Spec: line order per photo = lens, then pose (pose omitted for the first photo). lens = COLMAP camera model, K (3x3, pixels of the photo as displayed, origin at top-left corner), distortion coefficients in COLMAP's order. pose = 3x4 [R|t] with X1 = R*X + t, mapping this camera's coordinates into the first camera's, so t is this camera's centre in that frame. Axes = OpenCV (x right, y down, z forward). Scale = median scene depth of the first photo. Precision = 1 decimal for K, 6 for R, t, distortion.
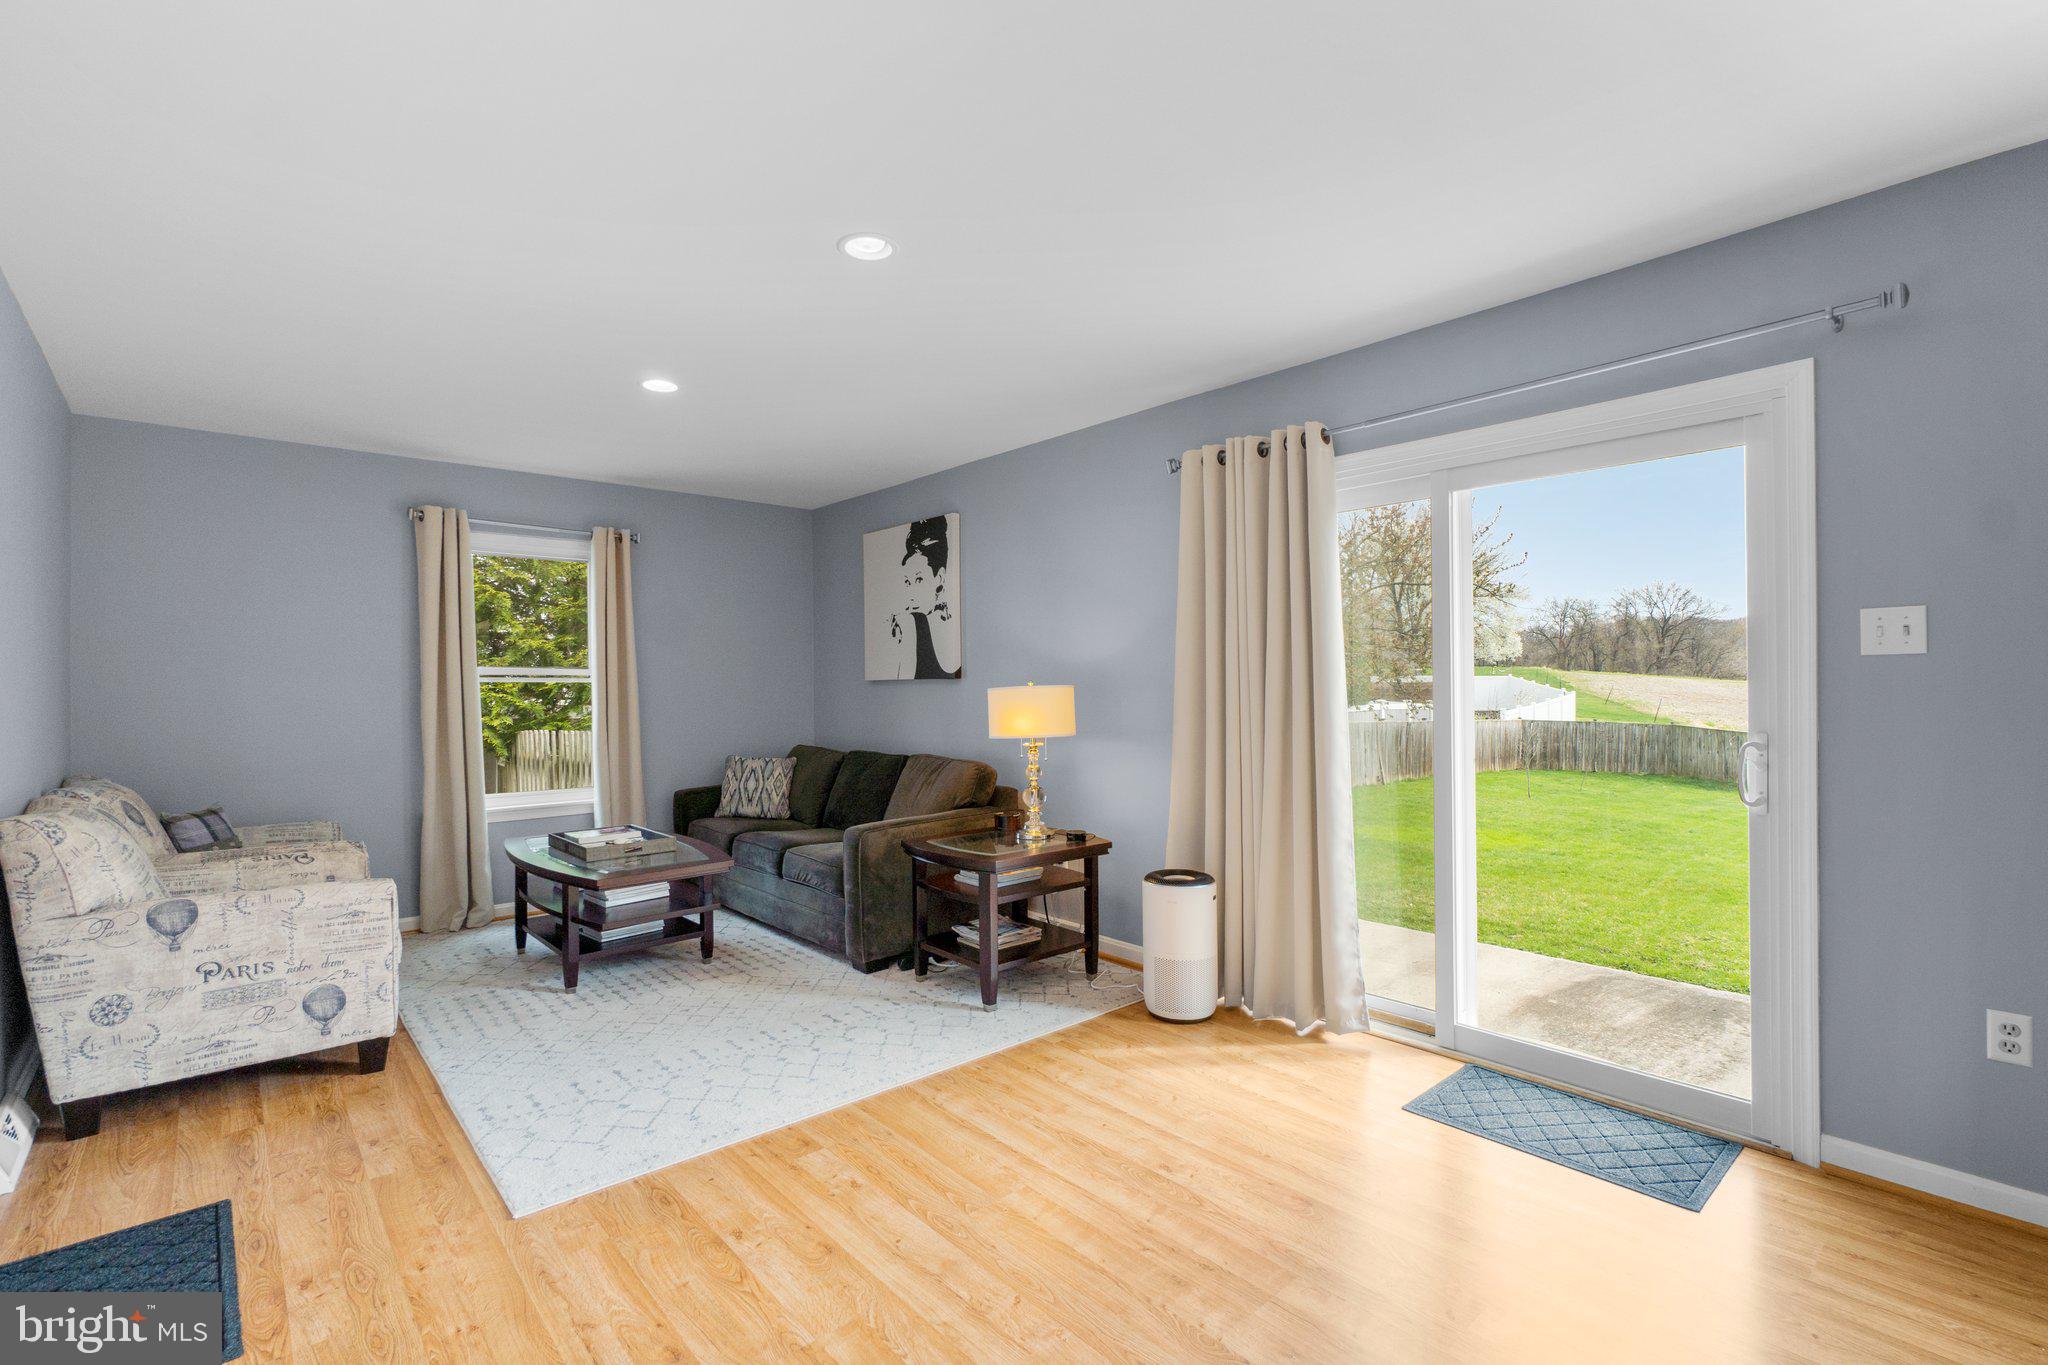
lens RADIAL K [[892.8, 0, 1009.7], [0, 892.8, 714.4], [0, 0, 1]] dist [-0.007736, 0.002077]
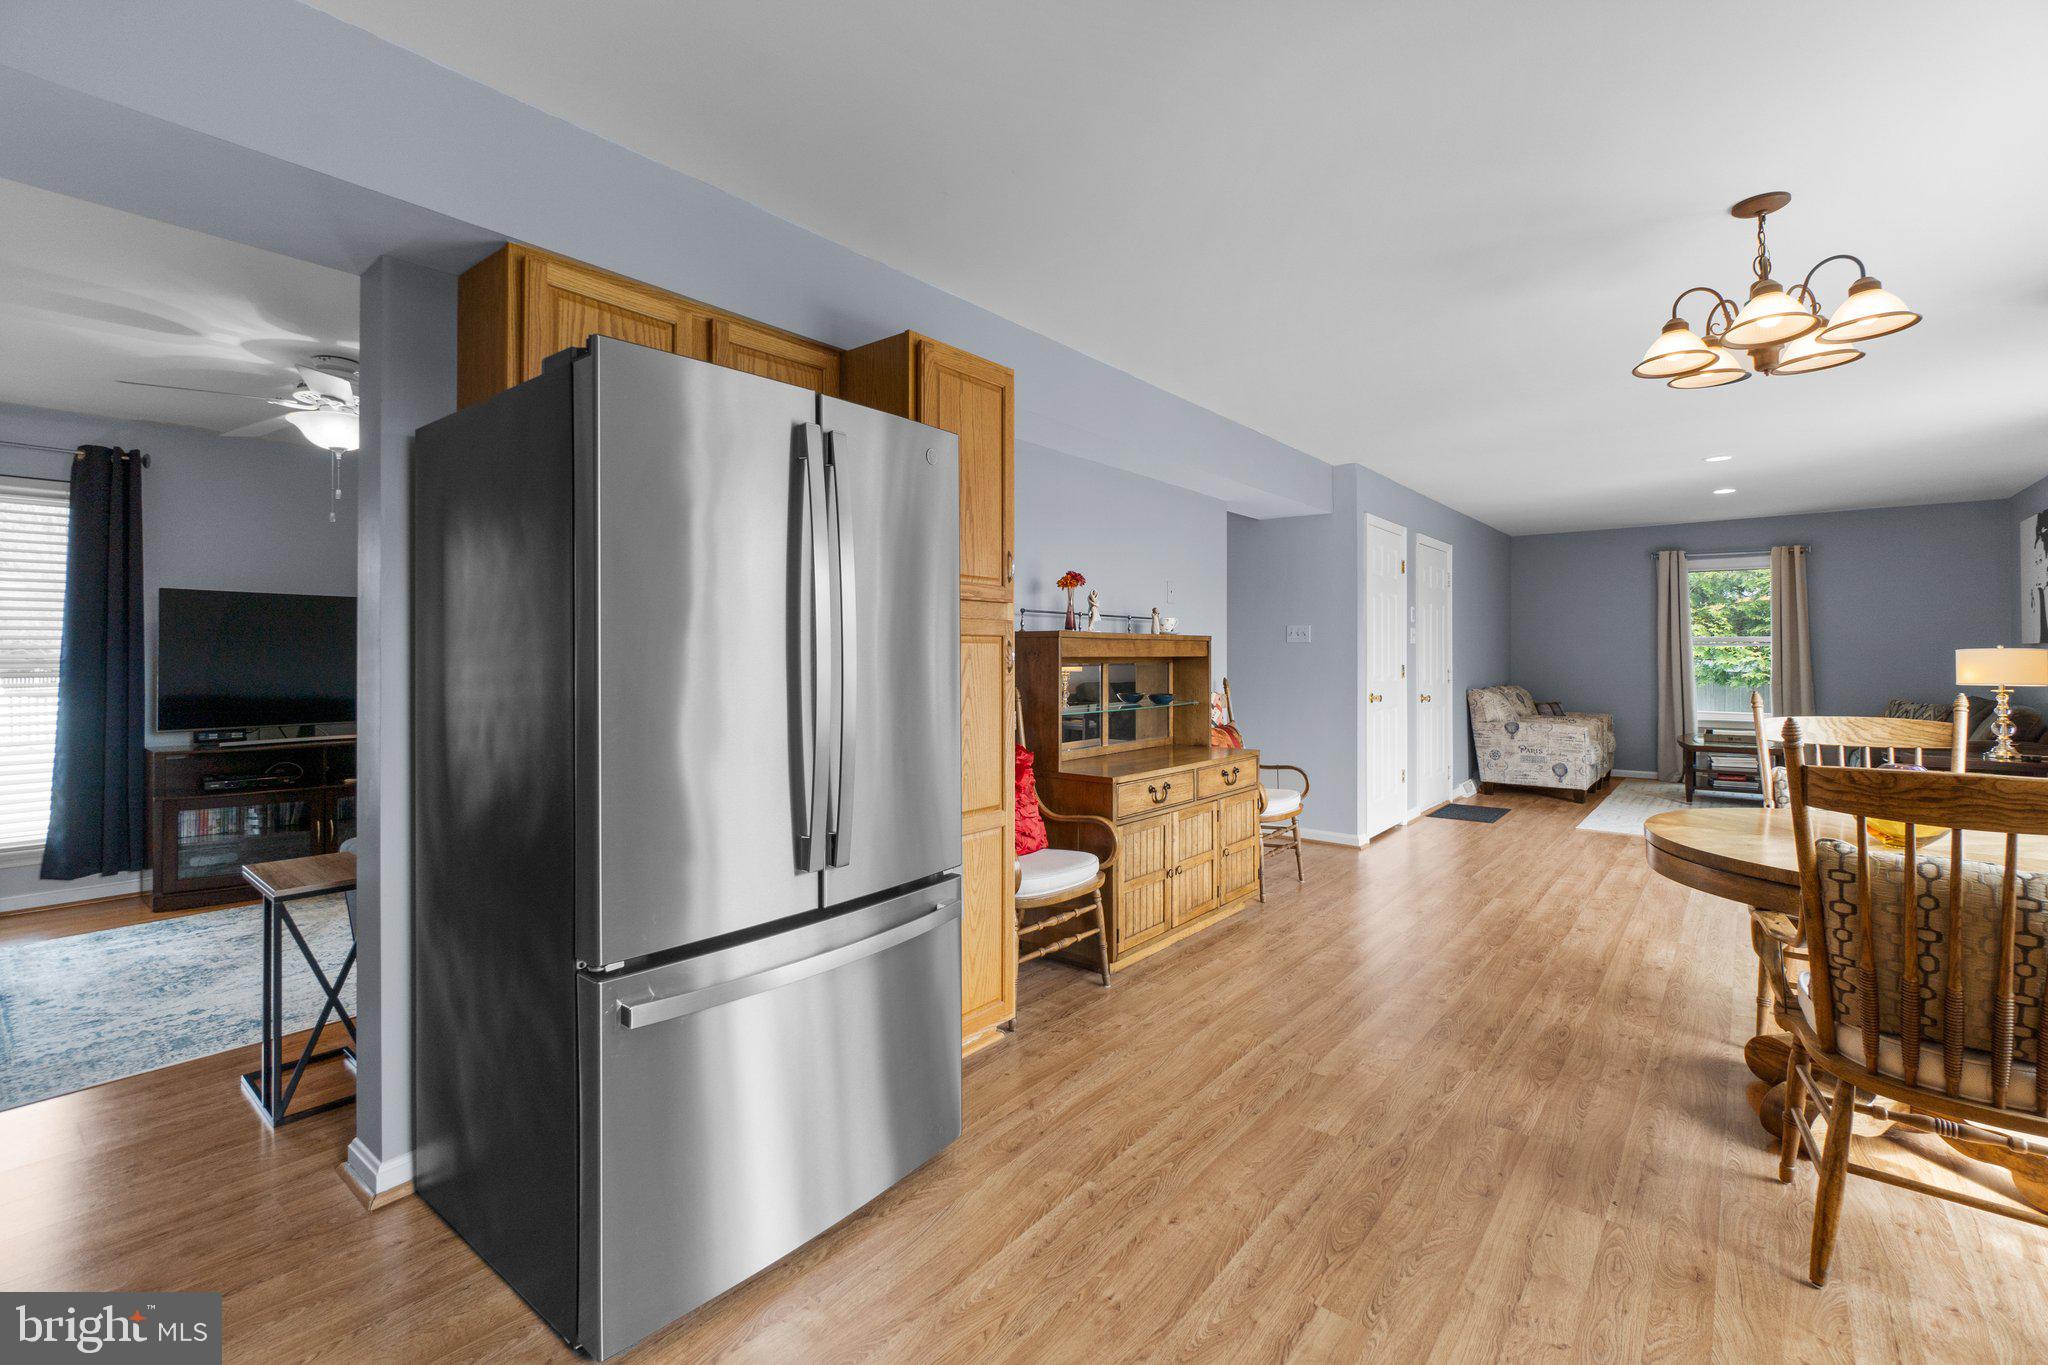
lens RADIAL K [[892.8, 0, 1012.8], [0, 892.8, 650.9], [0, 0, 1]] dist [-0.007736, 0.002077]
pose [[0.165559, 0.003927, -0.986192, 1.377359], [-0.030257, 0.999542, -0.001100, 0.024003], [0.985736, 0.030022, 0.165602, -0.917132]]
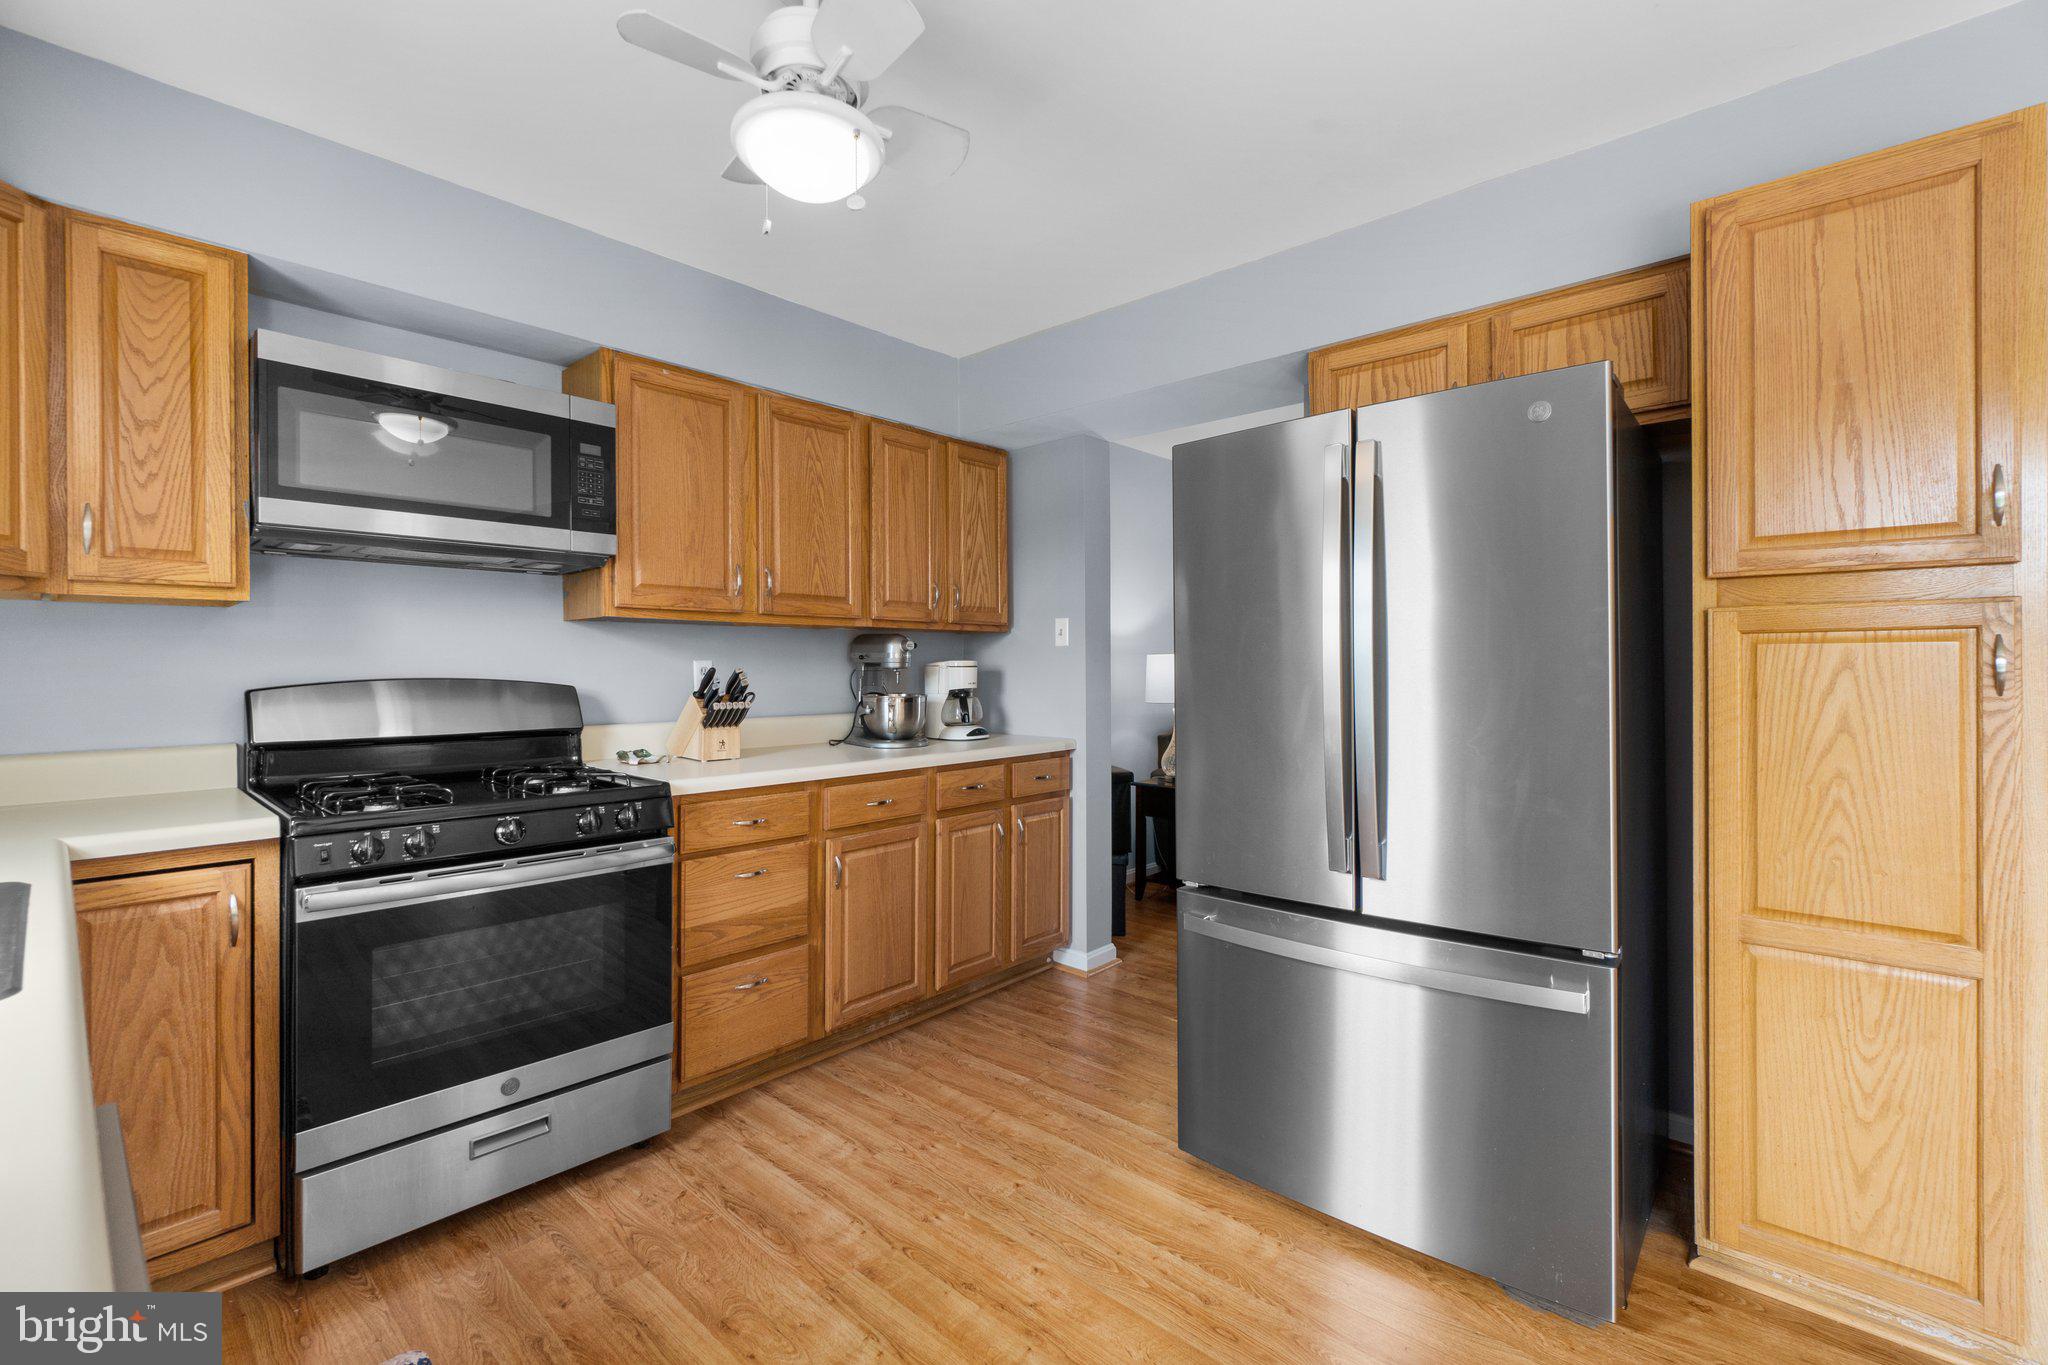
lens RADIAL K [[892.8, 0, 1023.6], [0, 892.8, 674.9], [0, 0, 1]] dist [-0.007736, 0.002077]
pose [[-0.991278, 0.017129, -0.130671, 1.084262], [0.011915, 0.999105, 0.040583, 0.009315], [0.131249, 0.038672, -0.990595, -0.394437]]
